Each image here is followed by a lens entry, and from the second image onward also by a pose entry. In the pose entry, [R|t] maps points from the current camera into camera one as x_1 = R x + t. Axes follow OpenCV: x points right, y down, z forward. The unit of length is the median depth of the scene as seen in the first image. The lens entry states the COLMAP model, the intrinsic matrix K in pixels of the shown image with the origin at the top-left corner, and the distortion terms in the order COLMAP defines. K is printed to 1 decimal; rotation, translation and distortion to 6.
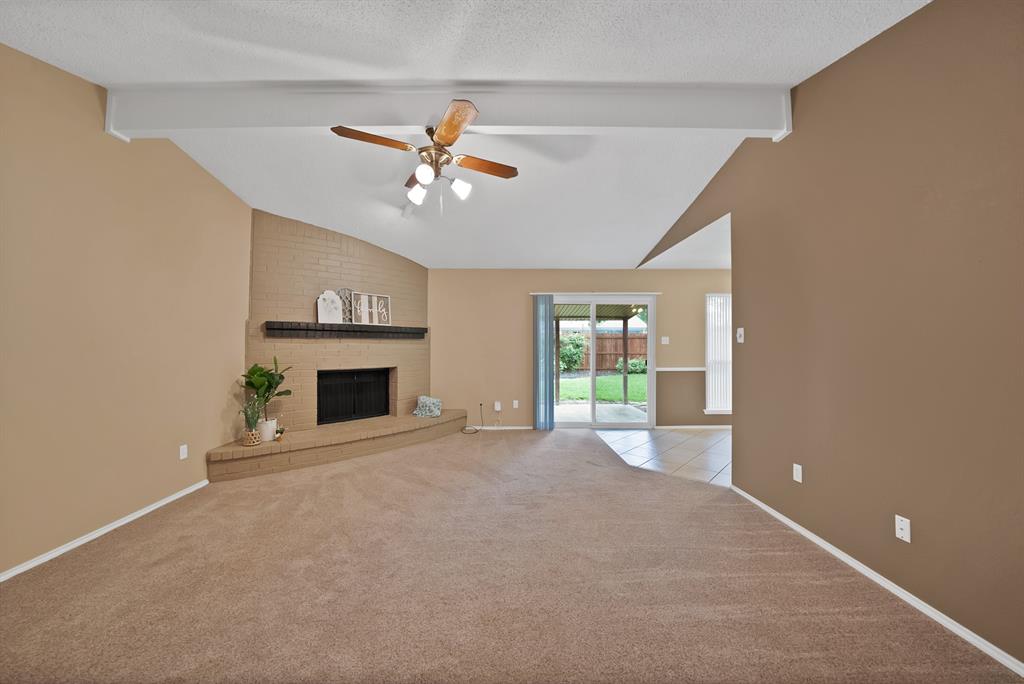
lens RADIAL K [[362.8, 0, 512.0], [0, 362.8, 342.0], [0, 0, 1]] dist [-0.018690, 0.000218]
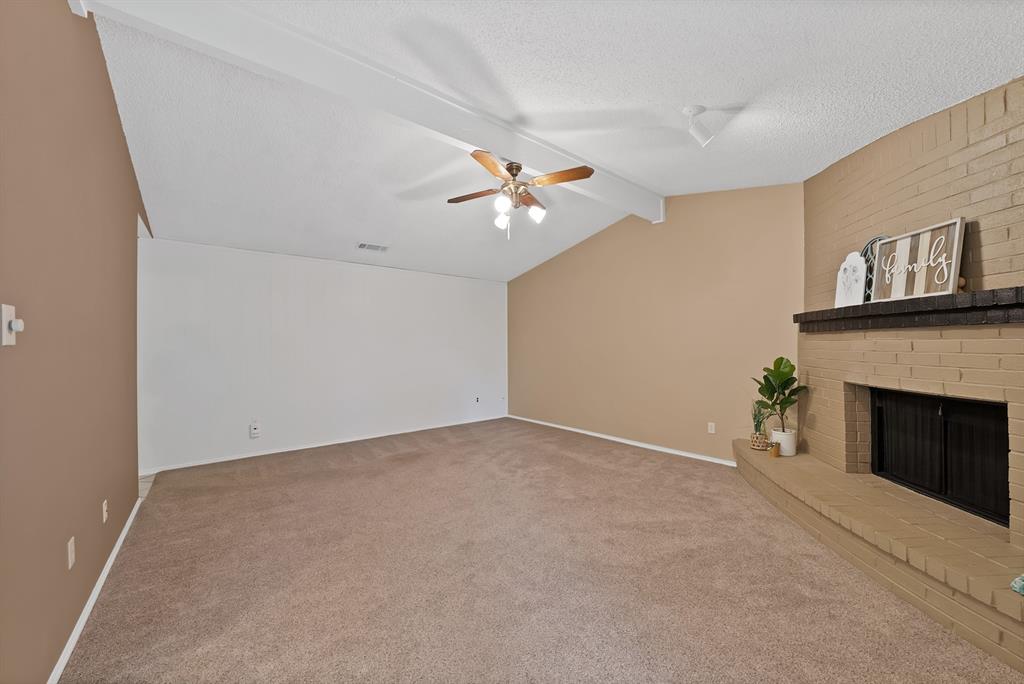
lens RADIAL K [[382.6, 0, 512.0], [0, 382.6, 342.0], [0, 0, 1]] dist [-0.019642, 0.000025]
pose [[-0.789949, 0.002151, -0.613169, 0.335656], [0.014575, 0.999777, -0.015269, 0.008585], [0.612999, -0.020999, -0.789804, 1.158820]]
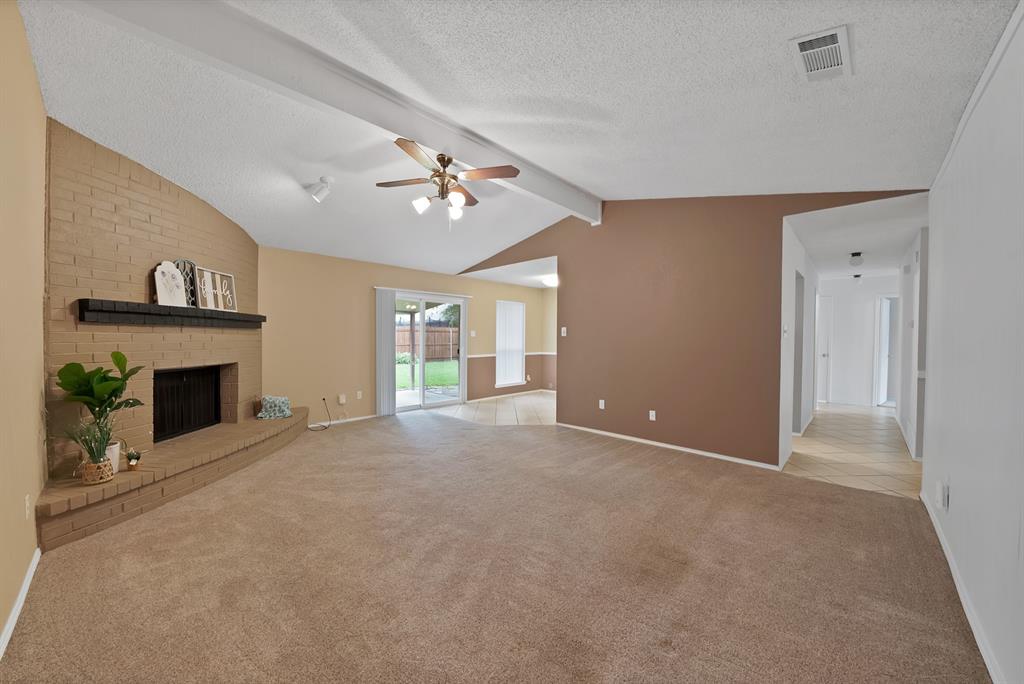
lens RADIAL K [[362.8, 0, 512.0], [0, 362.8, 342.0], [0, 0, 1]] dist [-0.018690, 0.000218]
pose [[0.706377, -0.004515, 0.707821, -0.531307], [-0.010903, 0.999792, 0.017258, 0.001770], [-0.707752, -0.019908, 0.706181, -0.015189]]
